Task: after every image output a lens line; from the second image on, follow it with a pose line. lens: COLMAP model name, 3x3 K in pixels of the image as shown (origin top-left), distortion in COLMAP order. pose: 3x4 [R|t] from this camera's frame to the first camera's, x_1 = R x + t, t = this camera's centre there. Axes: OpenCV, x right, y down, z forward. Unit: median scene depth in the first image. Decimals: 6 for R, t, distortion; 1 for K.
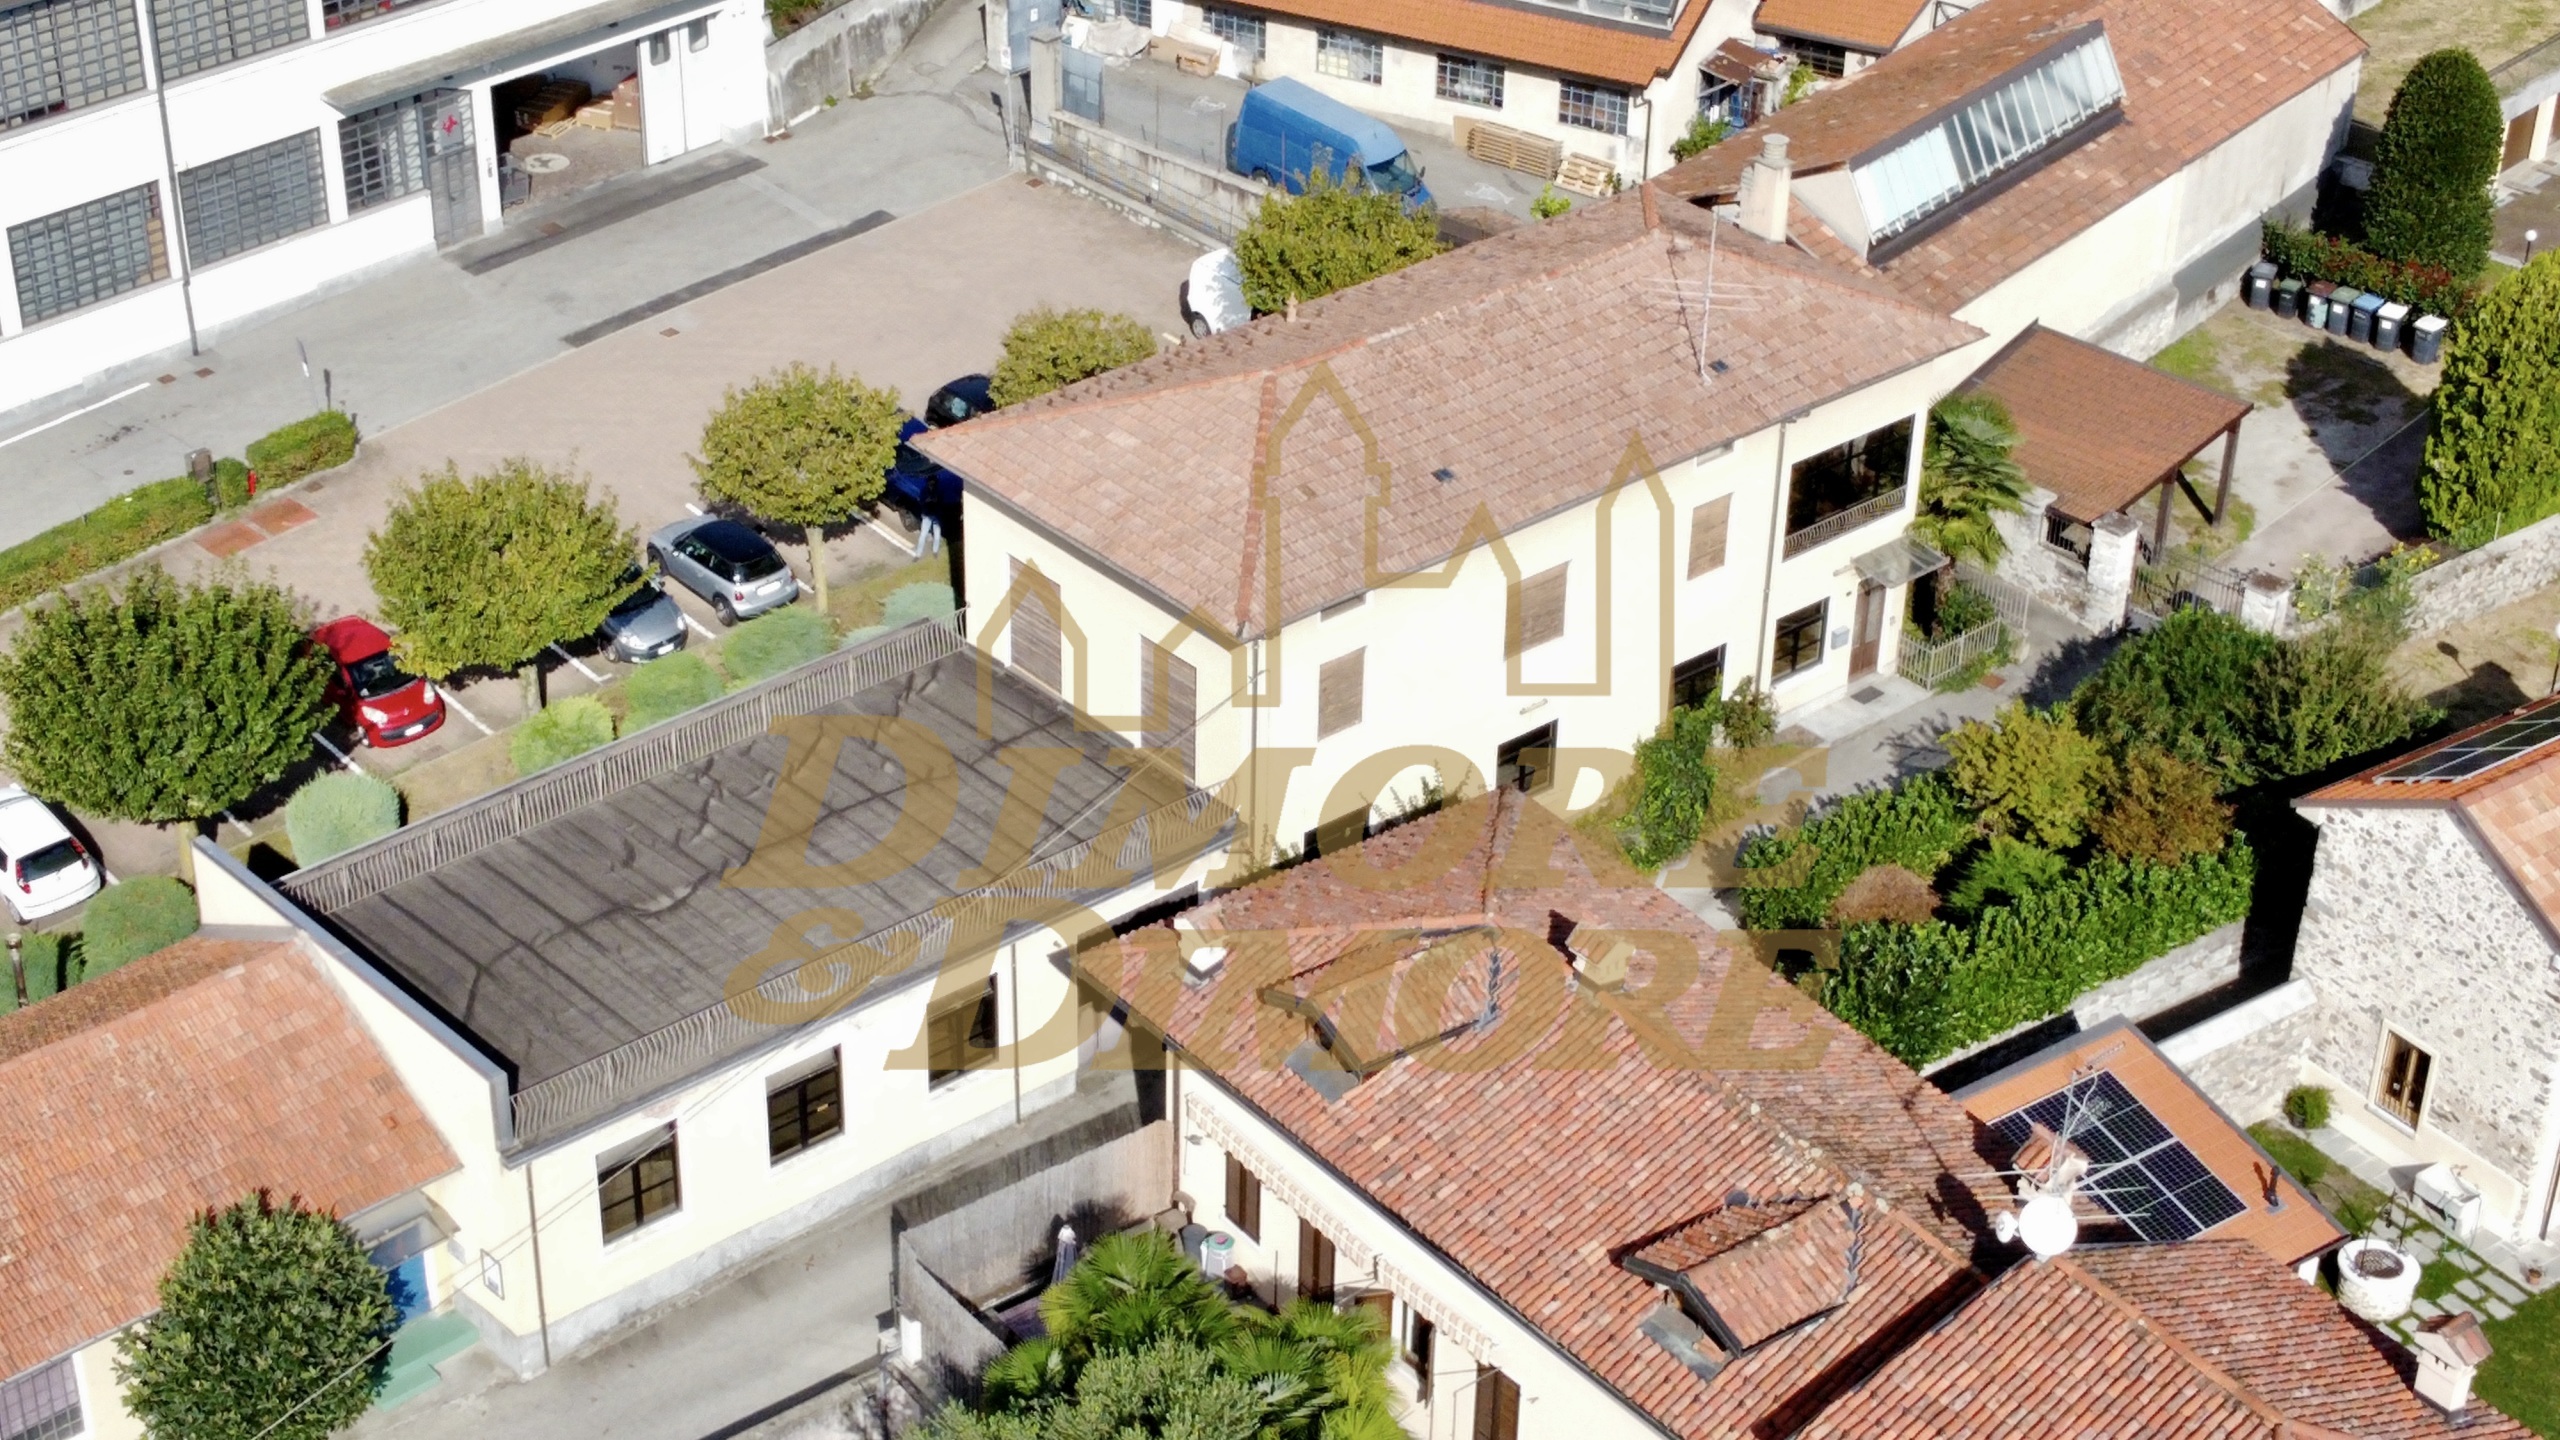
lens RADIAL K [[3873.7, 0, 1277.4], [0, 3873.7, 715.7], [0, 0, 1]] dist [0.017483, 0.000000]
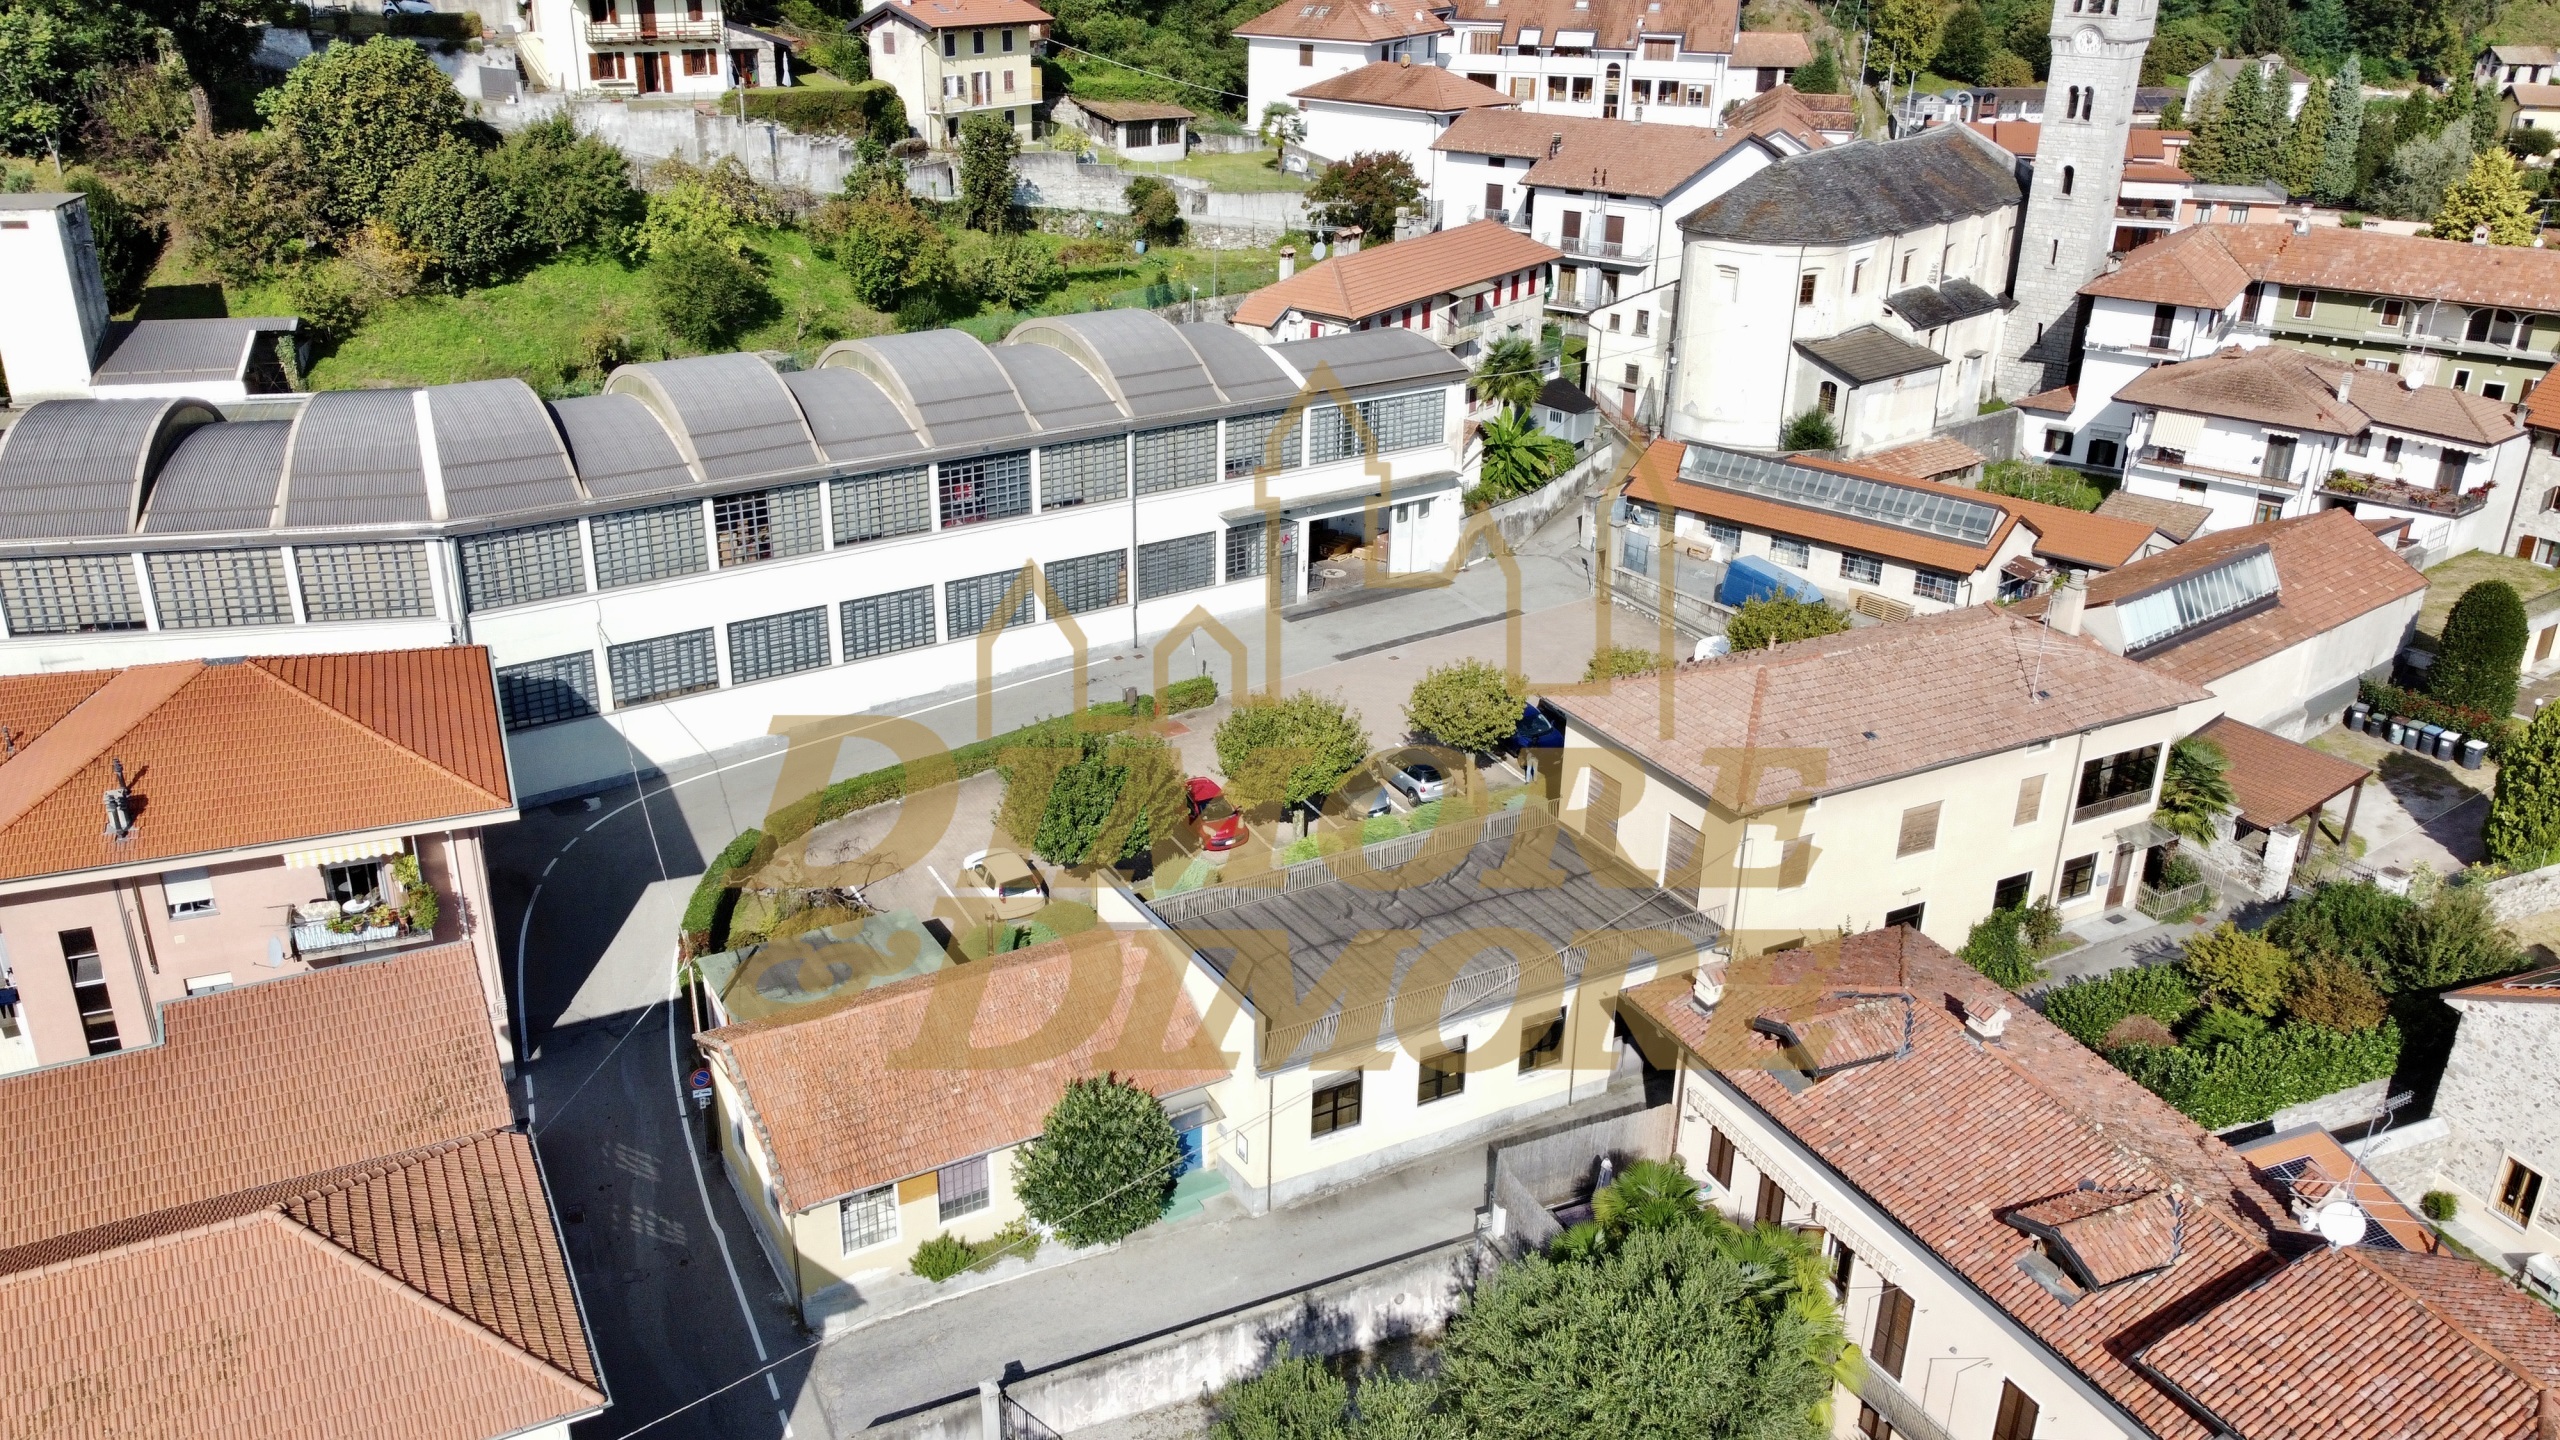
lens RADIAL K [[1940.8, 0, 1279.6], [0, 1940.8, 725.9], [0, 0, 1]] dist [-0.010373, 0.011733]
pose [[0.976286, 0.084040, -0.199507, -0.035206], [-0.110765, 0.985724, -0.126801, 0.062001], [0.186002, 0.145892, 0.971658, 0.166282]]
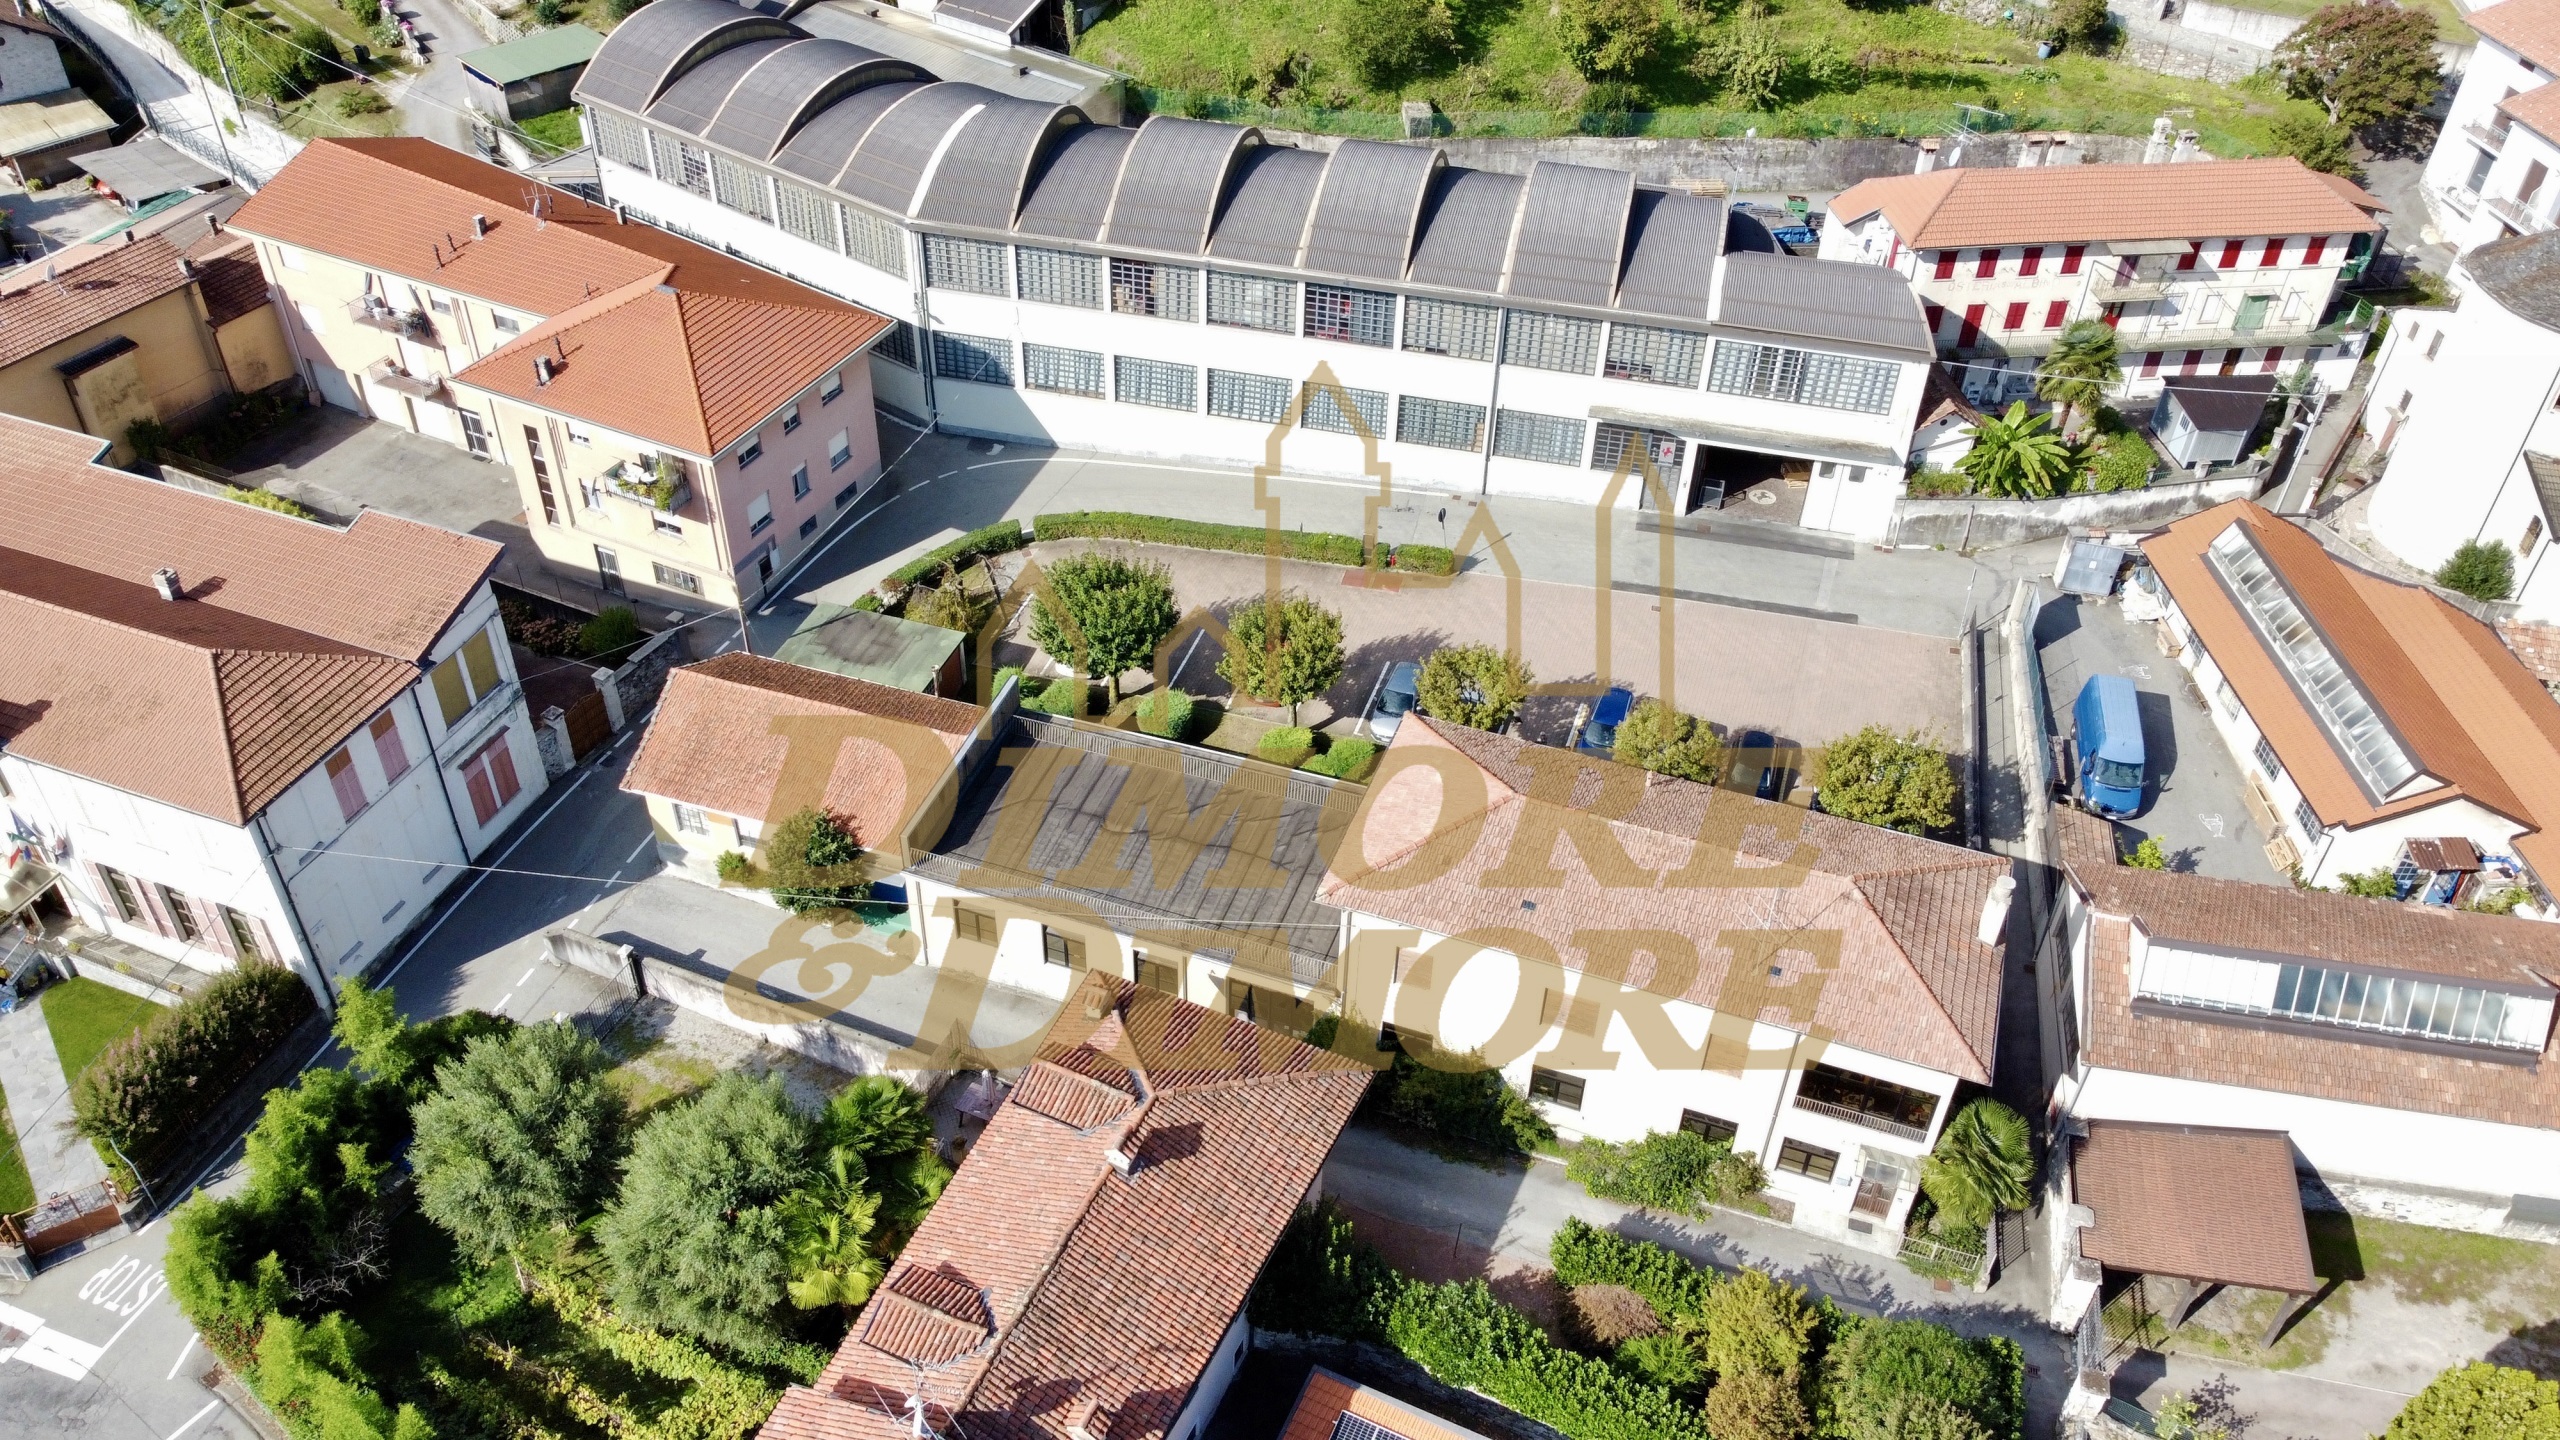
lens RADIAL K [[1940.8, 0, 1271.4], [0, 1940.8, 726.0], [0, 0, 1]] dist [-0.010373, 0.011733]
pose [[0.484294, 0.546807, -0.682980, 0.487814], [-0.462412, 0.822666, 0.330750, -0.331317], [0.742721, 0.155638, 0.651262, 0.373988]]
